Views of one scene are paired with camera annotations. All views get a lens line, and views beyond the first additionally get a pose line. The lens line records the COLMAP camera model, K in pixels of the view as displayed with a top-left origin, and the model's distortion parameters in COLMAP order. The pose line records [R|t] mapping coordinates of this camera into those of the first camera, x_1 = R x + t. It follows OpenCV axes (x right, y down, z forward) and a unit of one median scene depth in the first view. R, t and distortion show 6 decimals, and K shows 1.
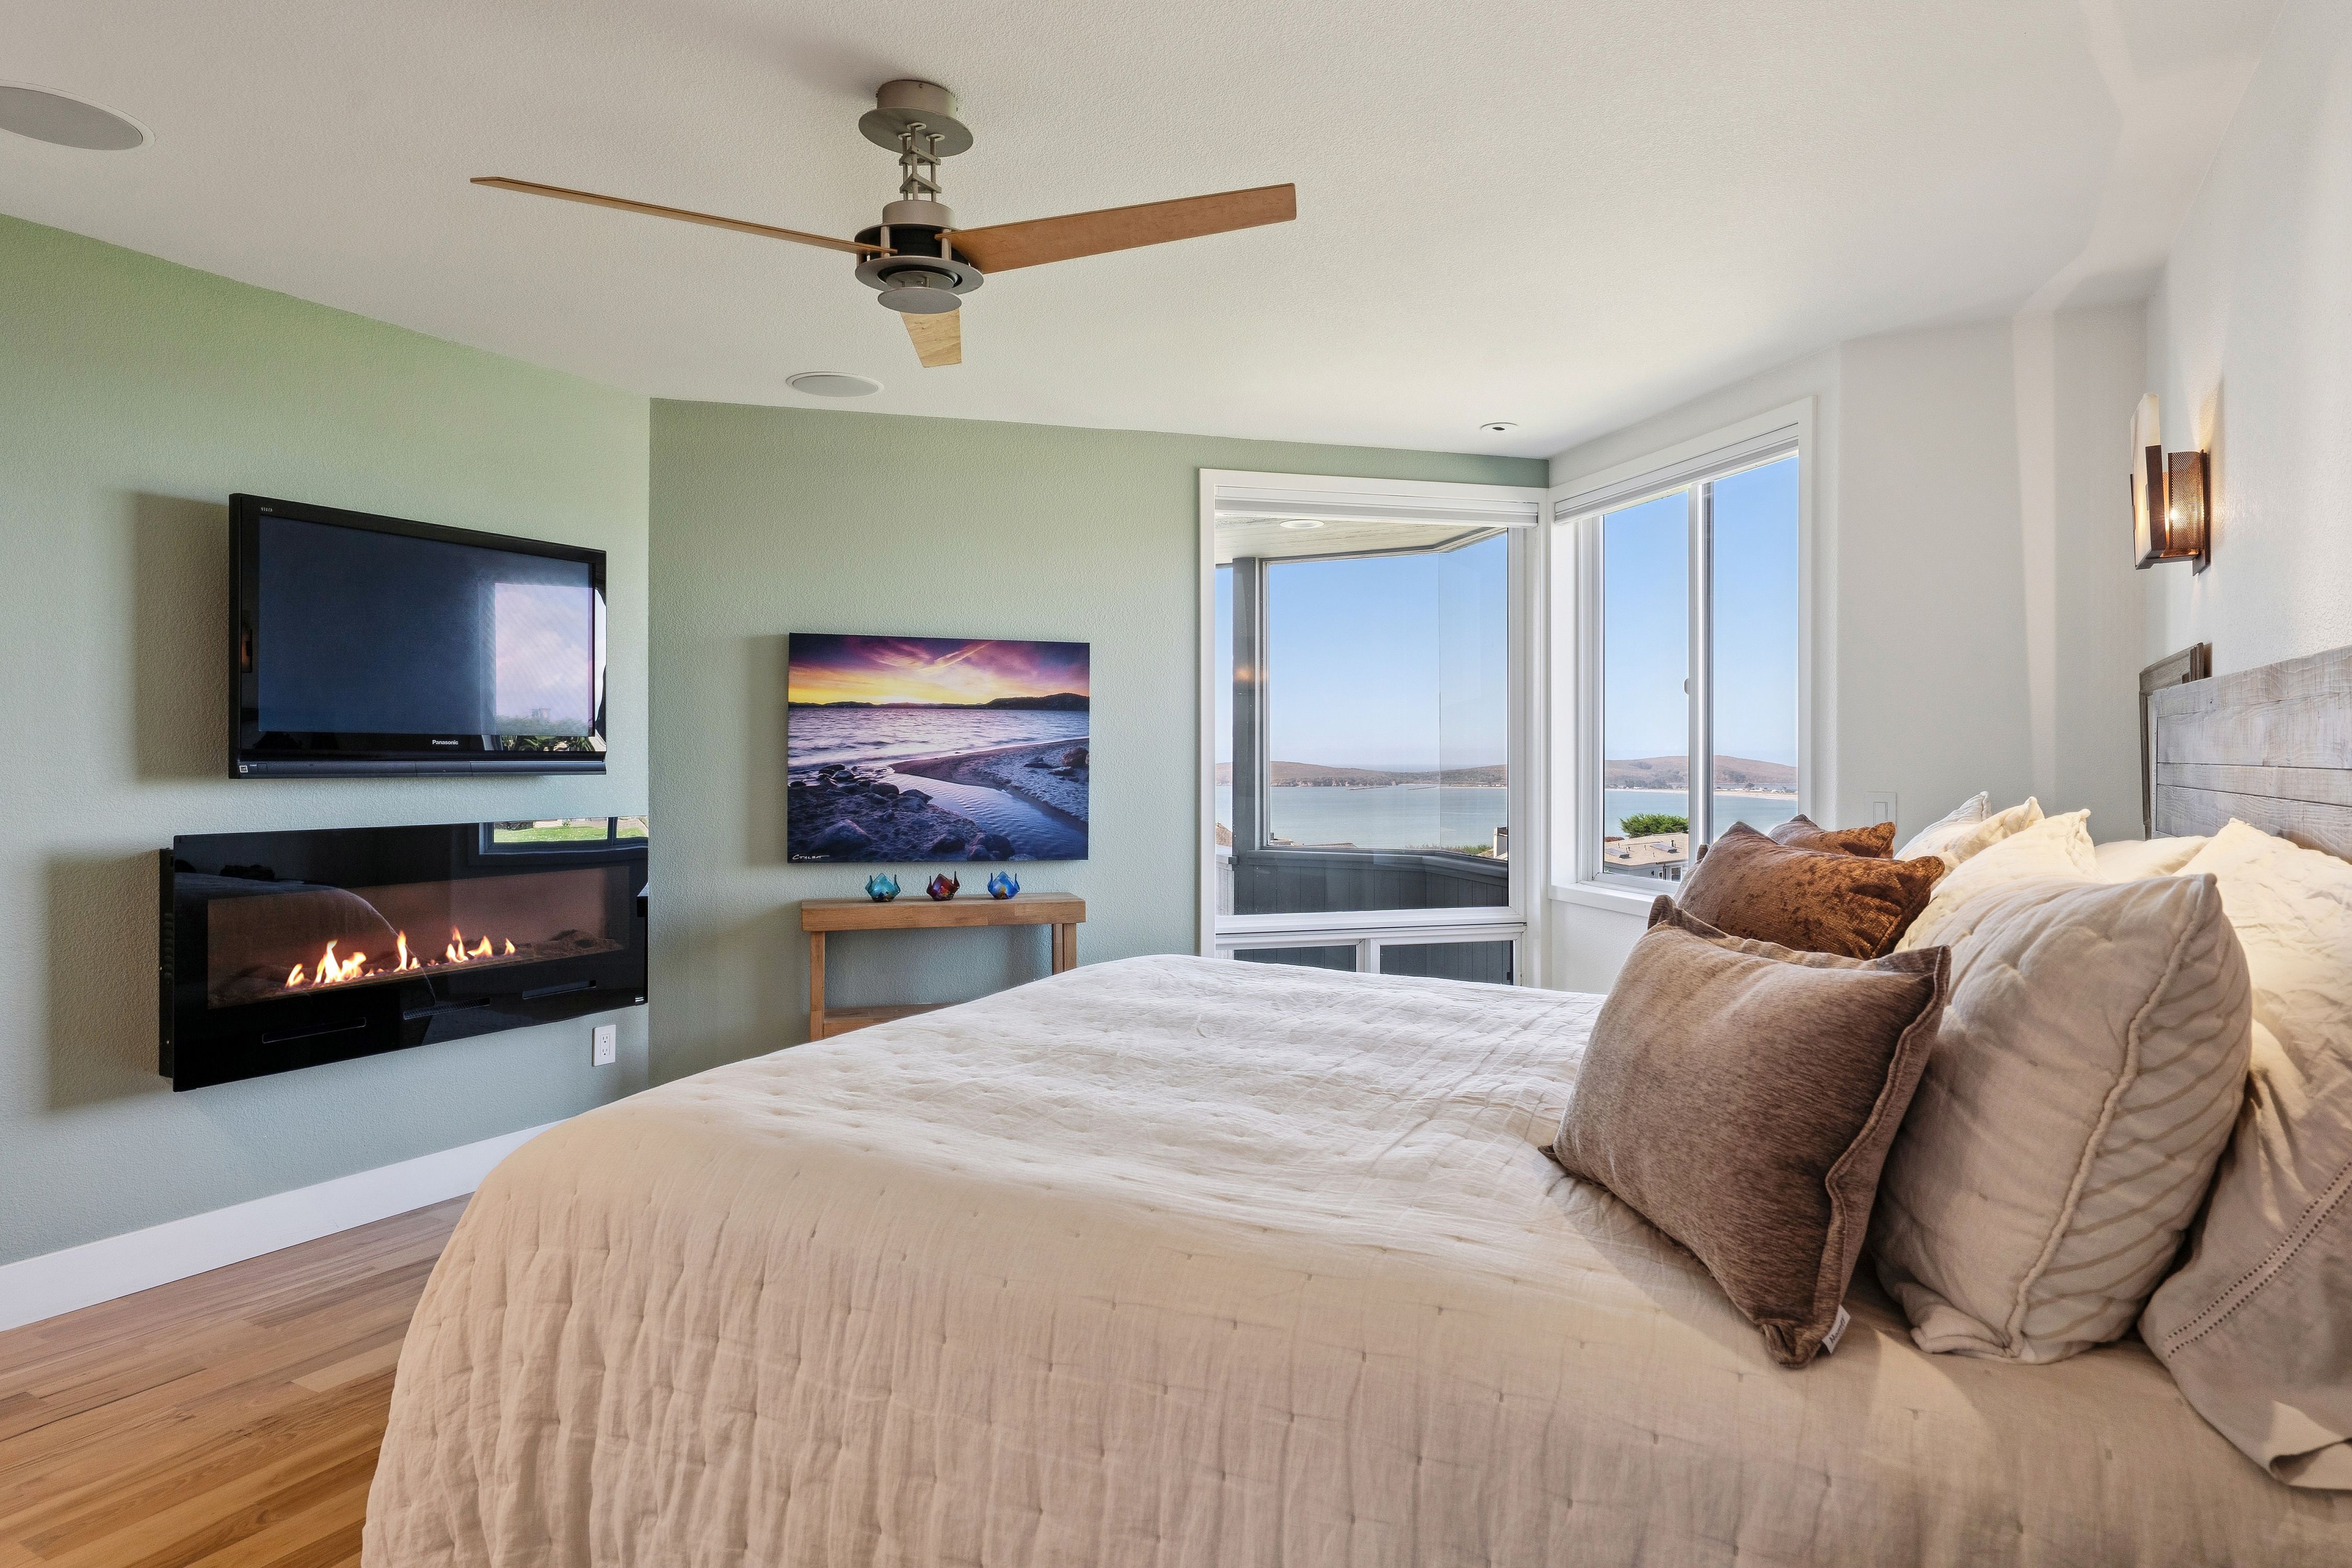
lens RADIAL K [[1383.5, 0, 1177.7], [0, 1383.5, 776.7], [0, 0, 1]] dist [0.004728, 0.000517]
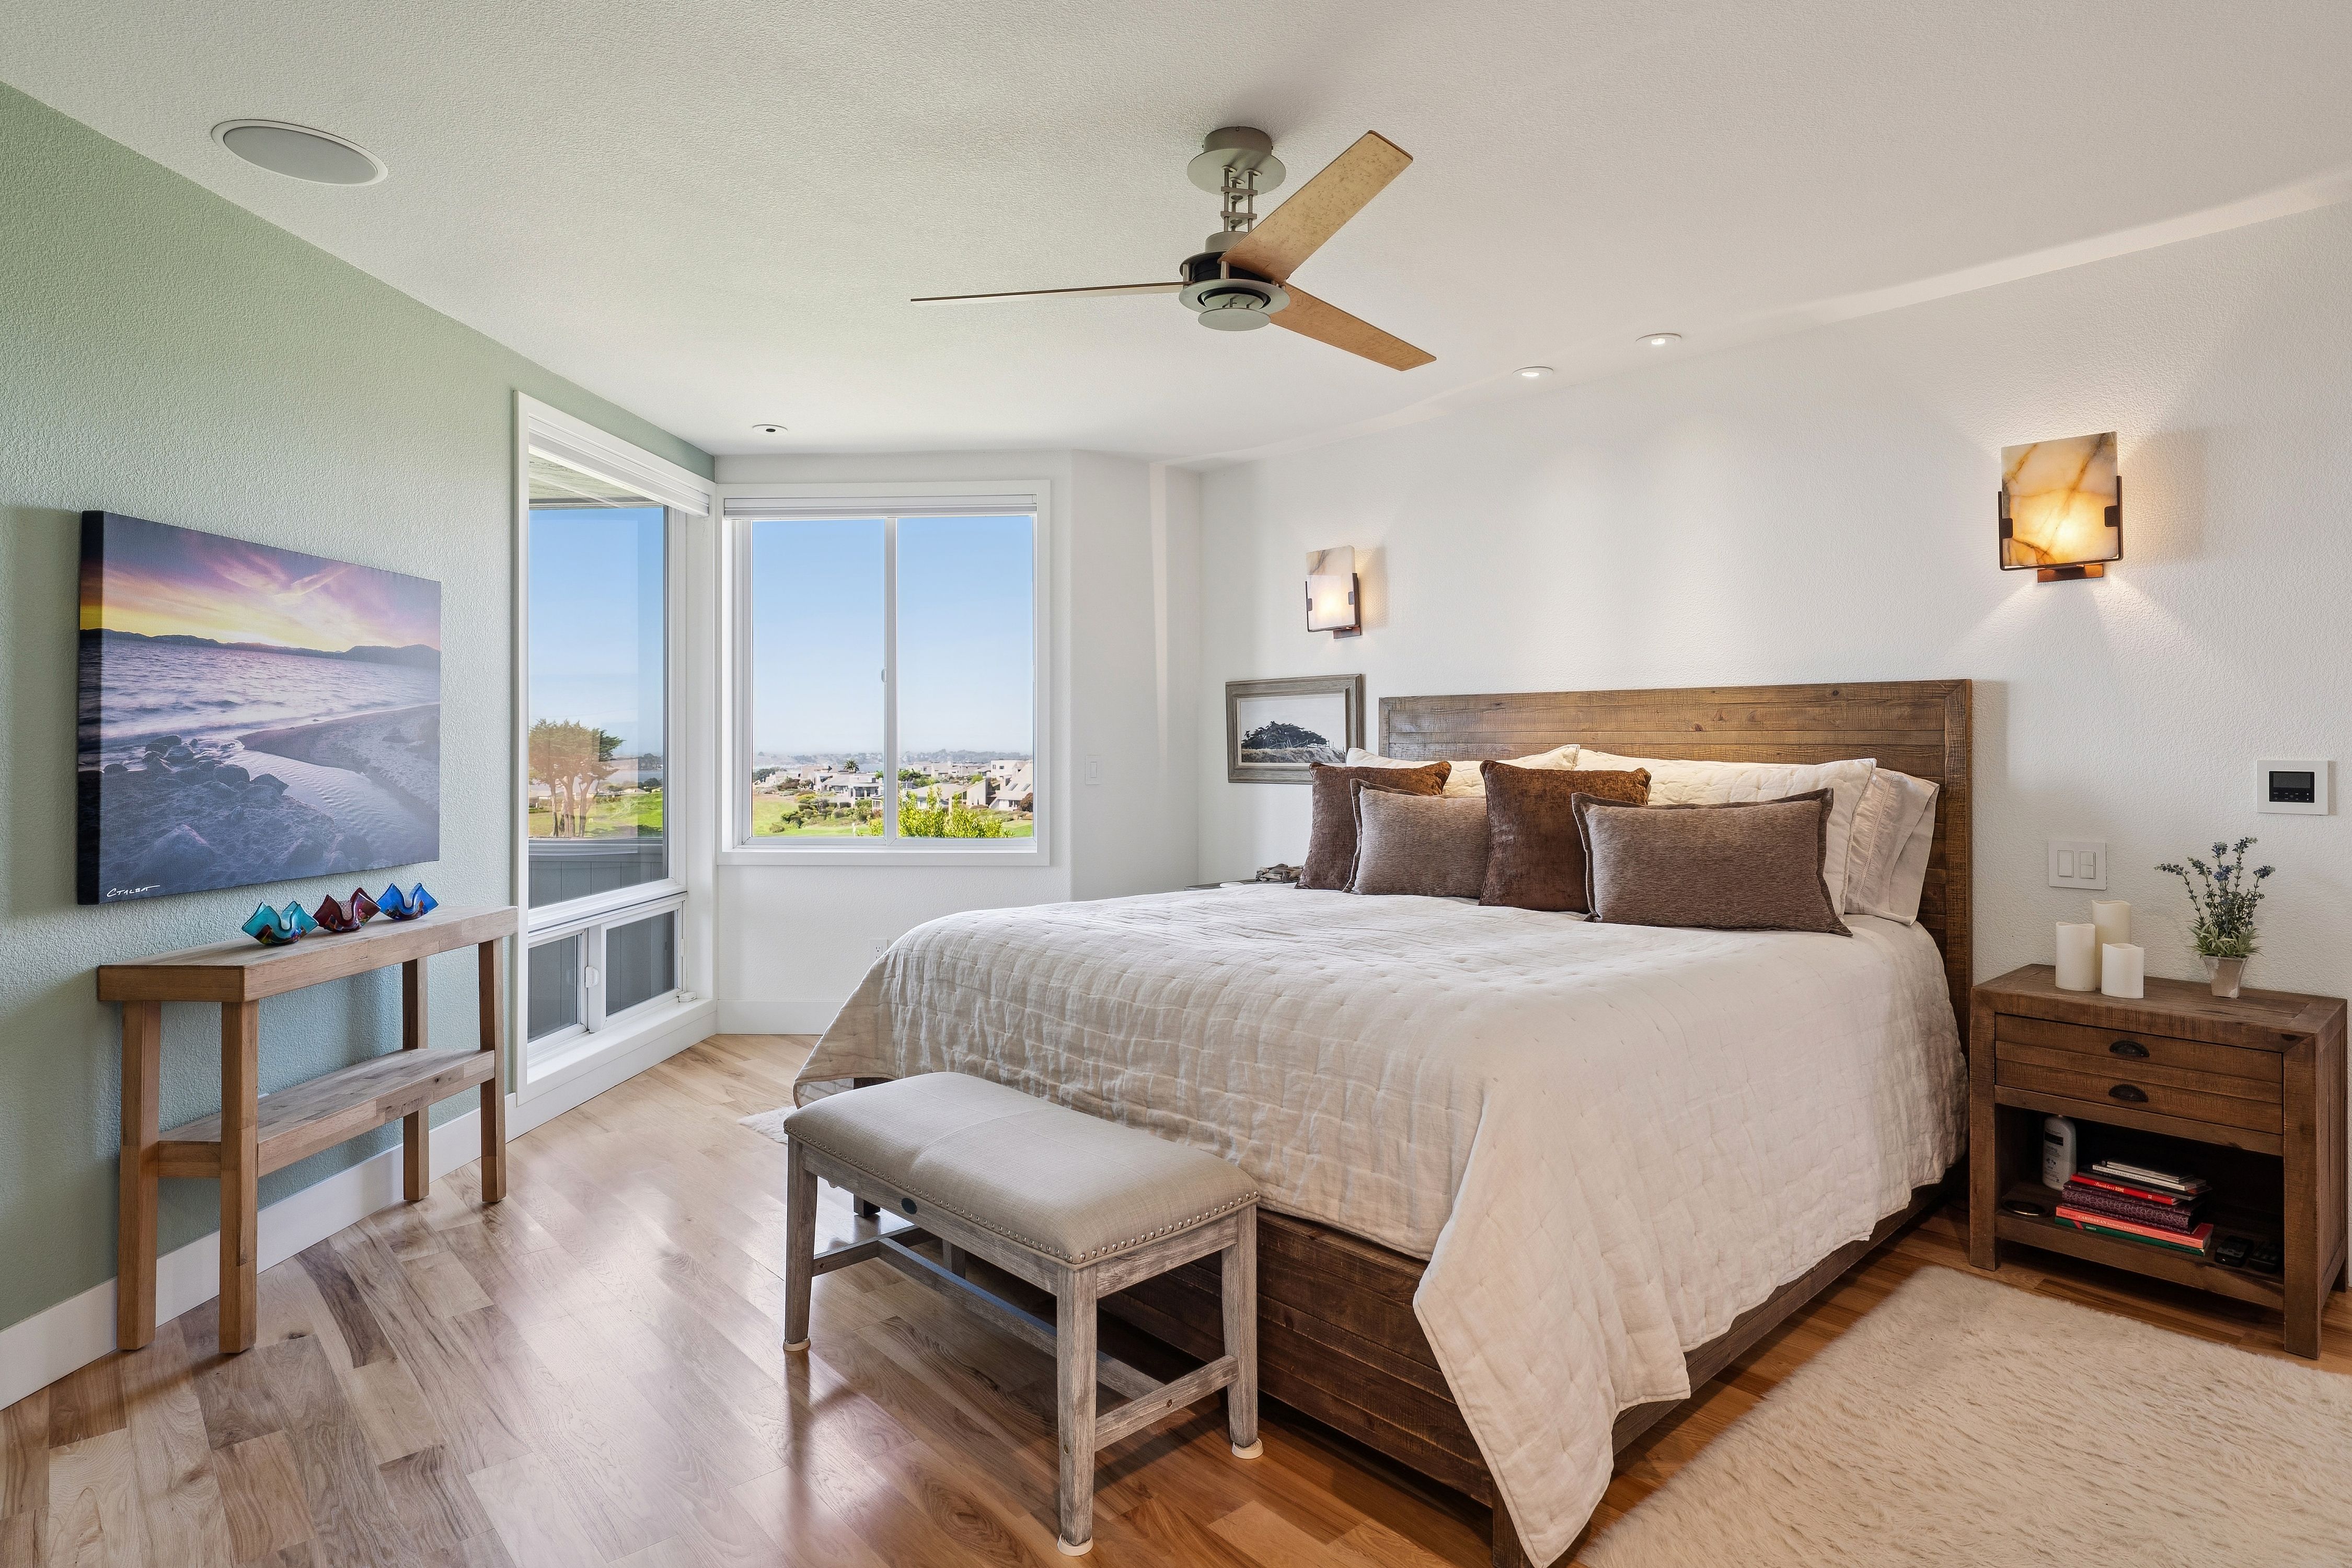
lens RADIAL K [[1253.7, 0, 1177.3], [0, 1253.7, 731.7], [0, 0, 1]] dist [-0.002777, -0.000114]
pose [[0.341265, 0.008083, 0.939932, -0.607428], [0.012370, 0.999838, -0.013090, 0.002069], [-0.939886, 0.016095, 0.341109, 0.382525]]
